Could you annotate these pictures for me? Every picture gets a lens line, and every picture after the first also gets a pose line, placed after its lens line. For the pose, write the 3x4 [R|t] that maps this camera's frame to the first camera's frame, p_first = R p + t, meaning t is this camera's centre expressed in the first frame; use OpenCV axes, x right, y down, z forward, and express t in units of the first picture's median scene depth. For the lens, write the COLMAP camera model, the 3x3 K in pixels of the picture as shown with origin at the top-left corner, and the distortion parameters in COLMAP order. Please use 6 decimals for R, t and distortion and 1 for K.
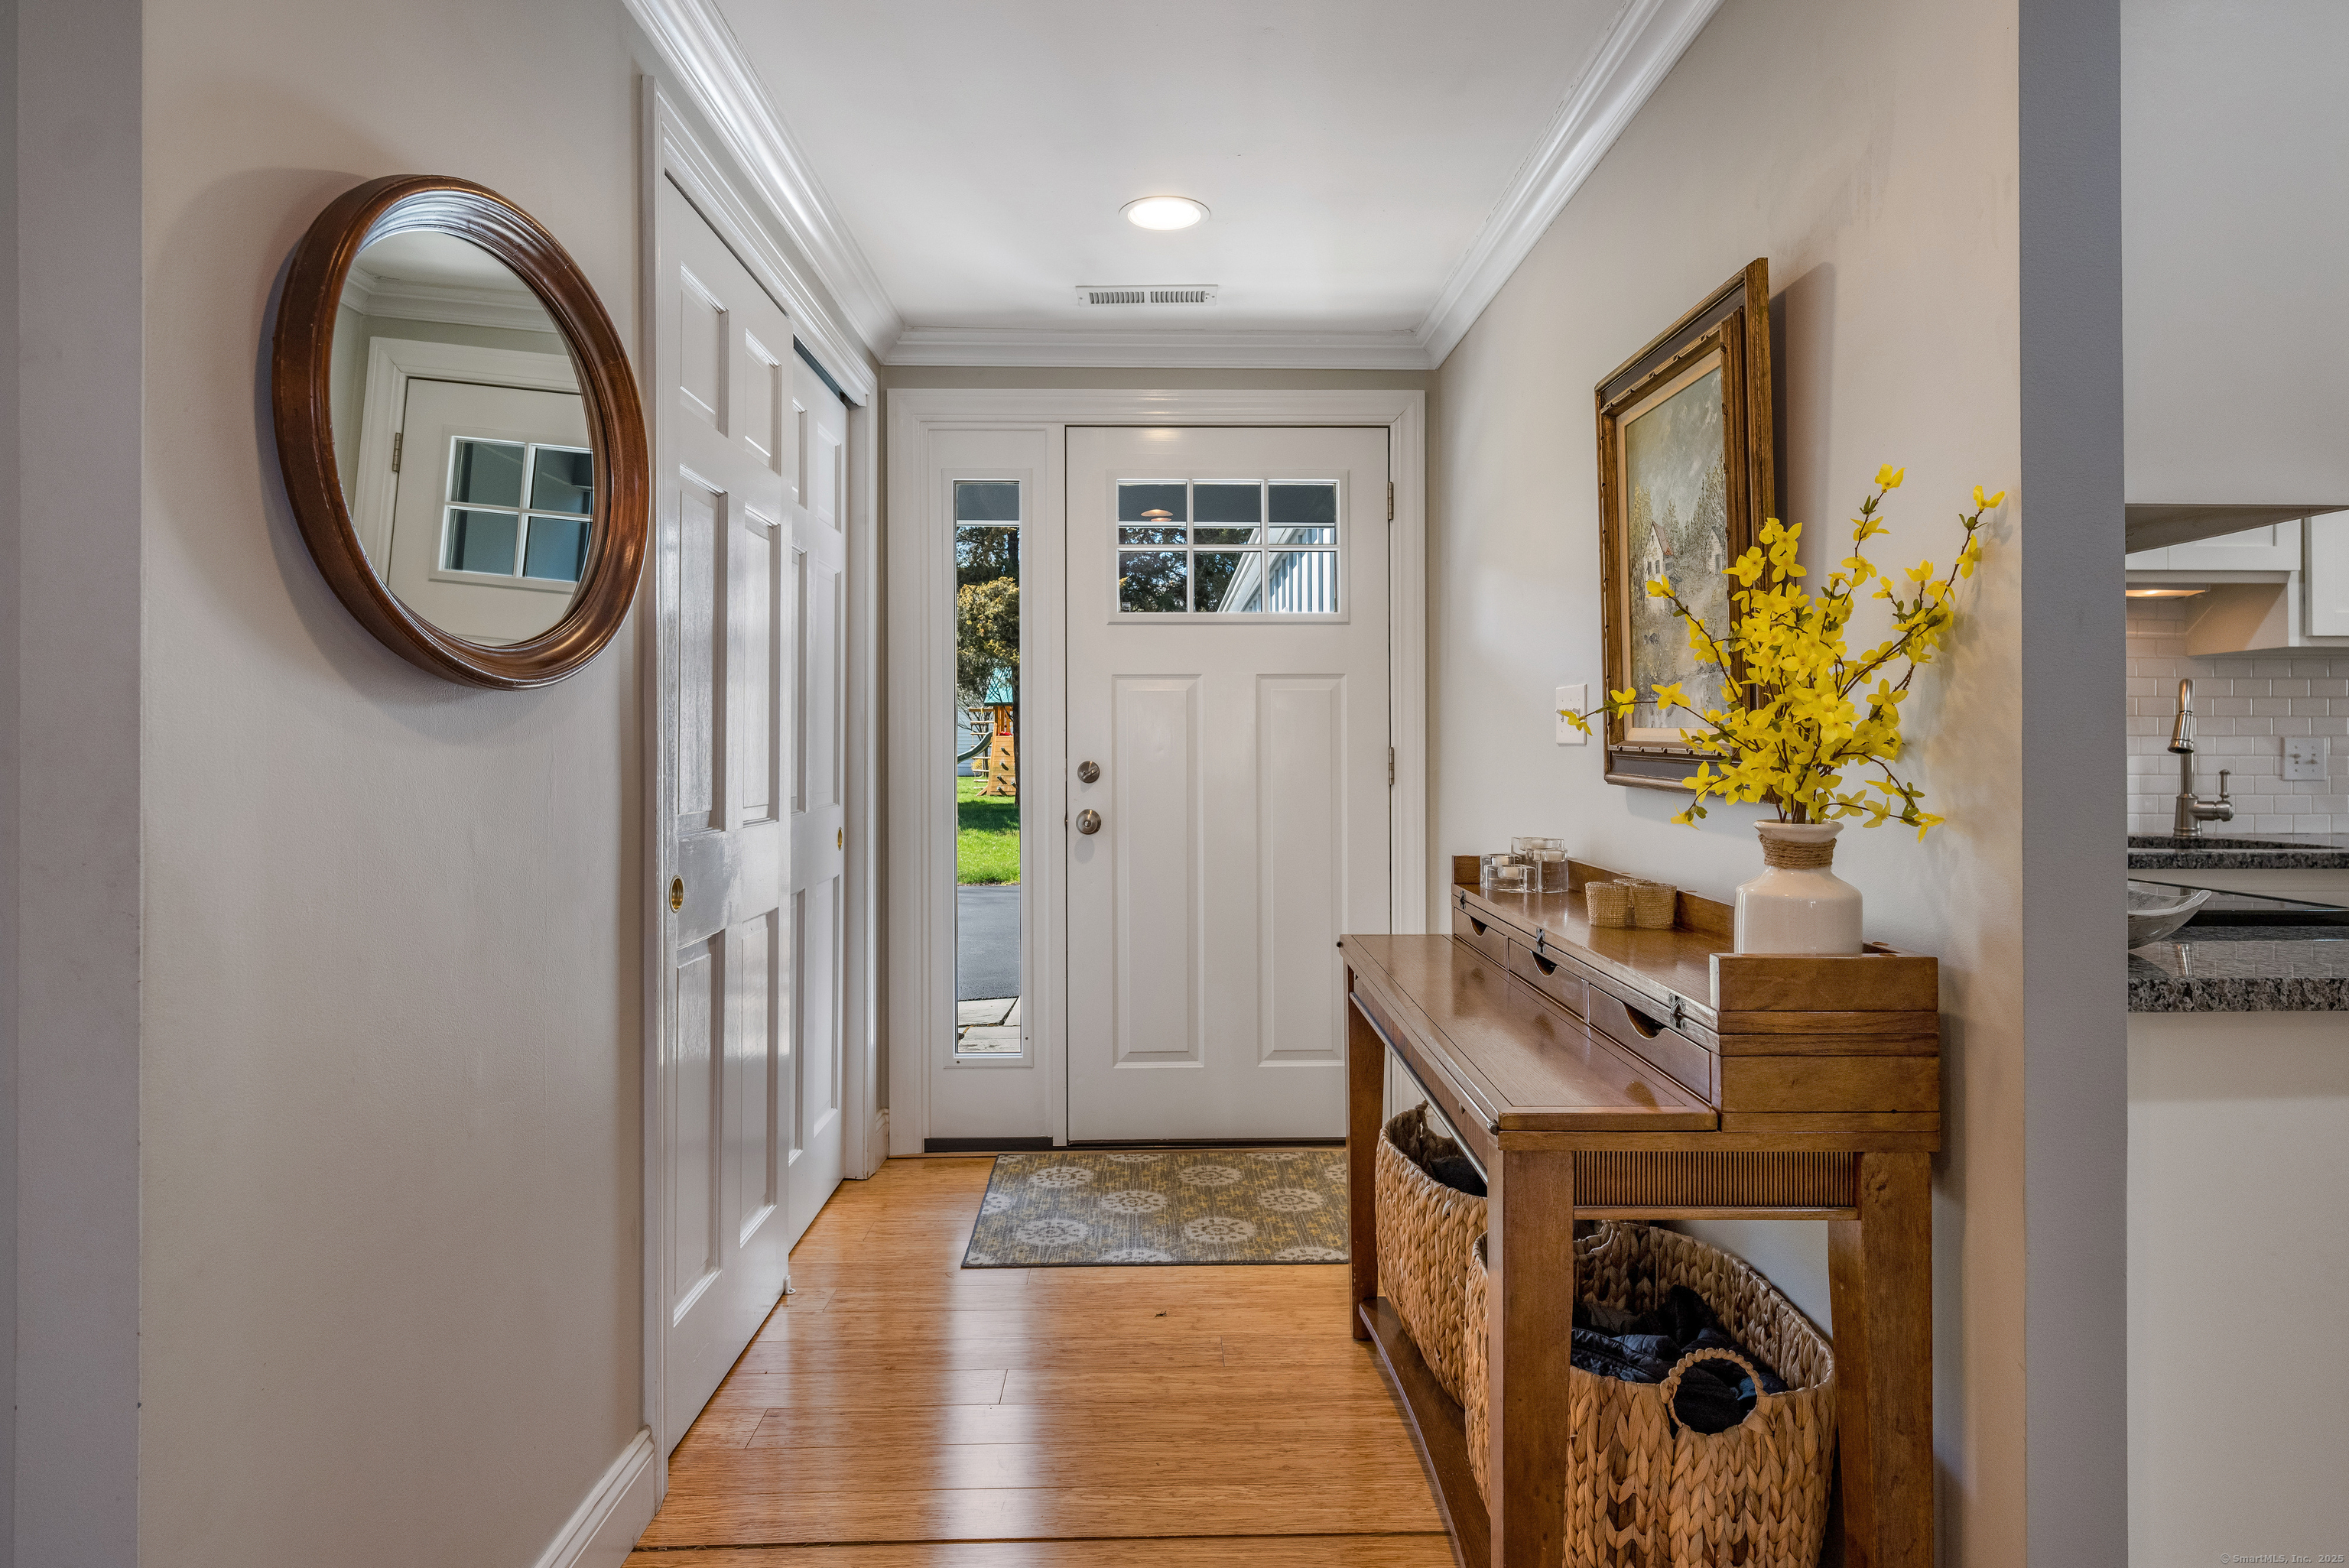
lens RADIAL K [[1249.2, 0, 1172.0], [0, 1249.2, 760.5], [0, 0, 1]] dist [0.005877, -0.002097]
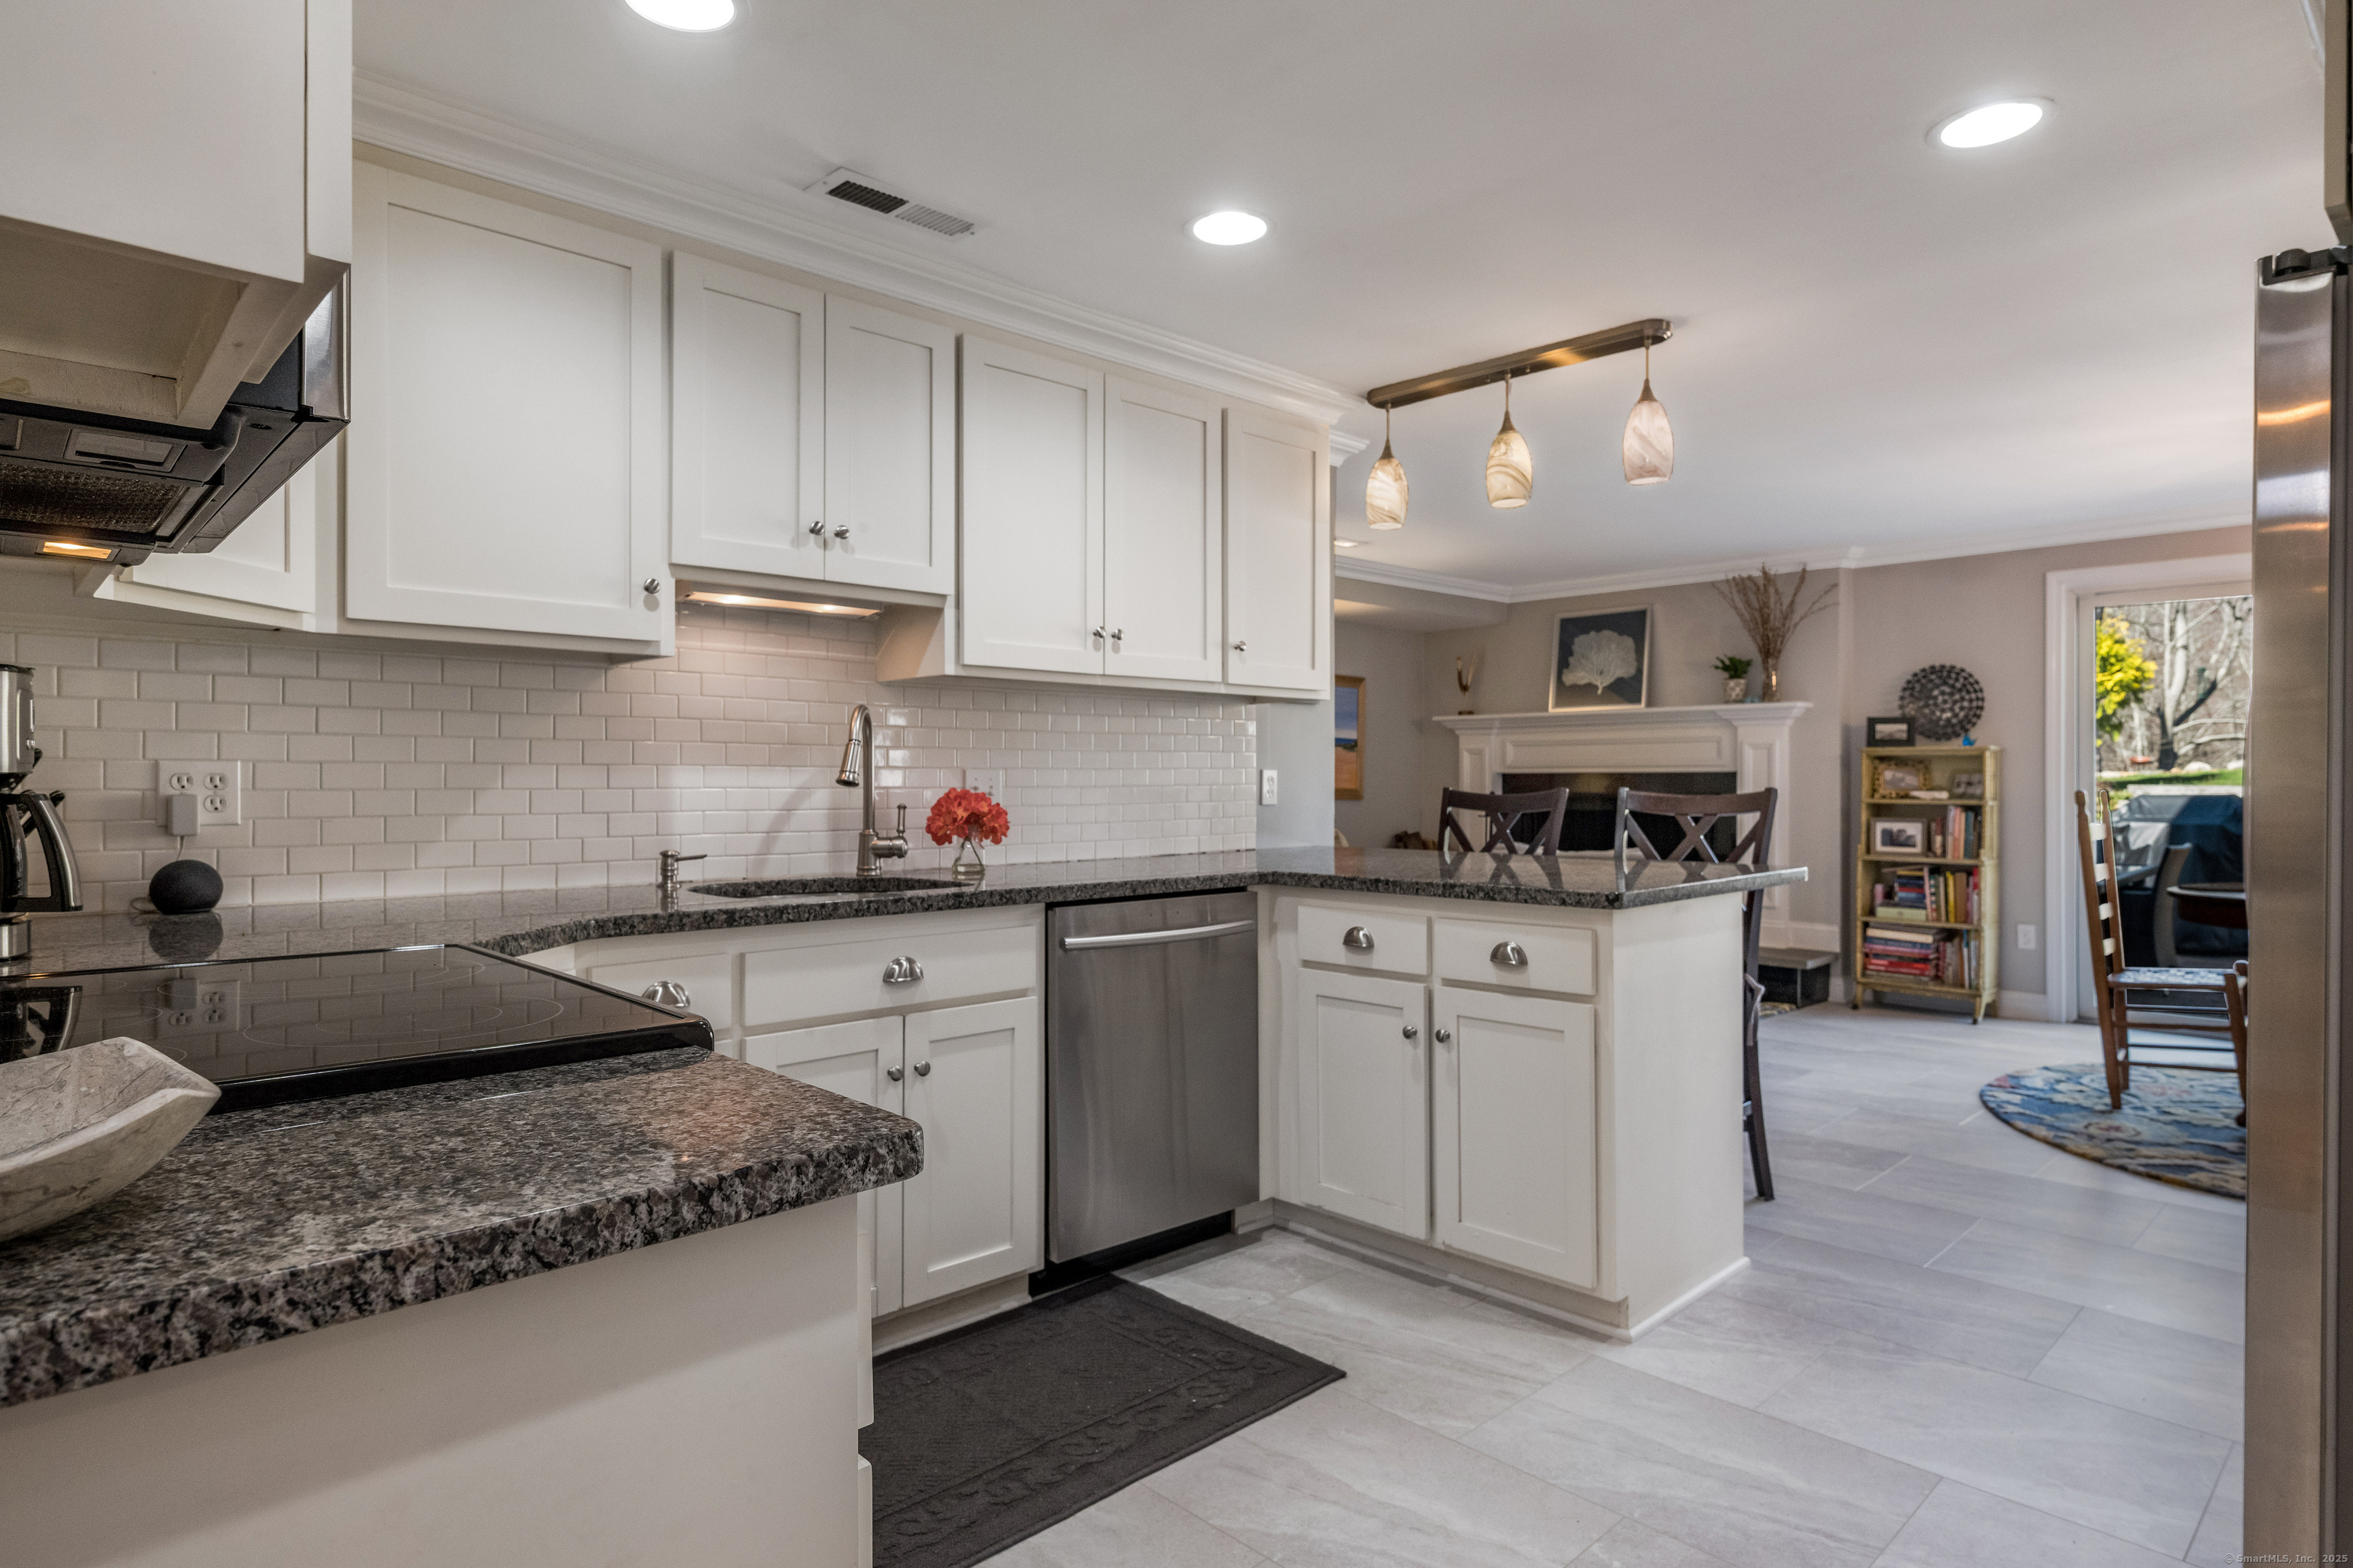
lens RADIAL K [[1251.5, 0, 1170.2], [0, 1251.5, 779.2], [0, 0, 1]] dist [0.005877, -0.002097]
pose [[0.740776, -0.001549, 0.671751, 0.374522], [0.009170, 0.999927, -0.007807, -0.001706], [-0.671690, 0.011943, 0.740736, 0.177470]]
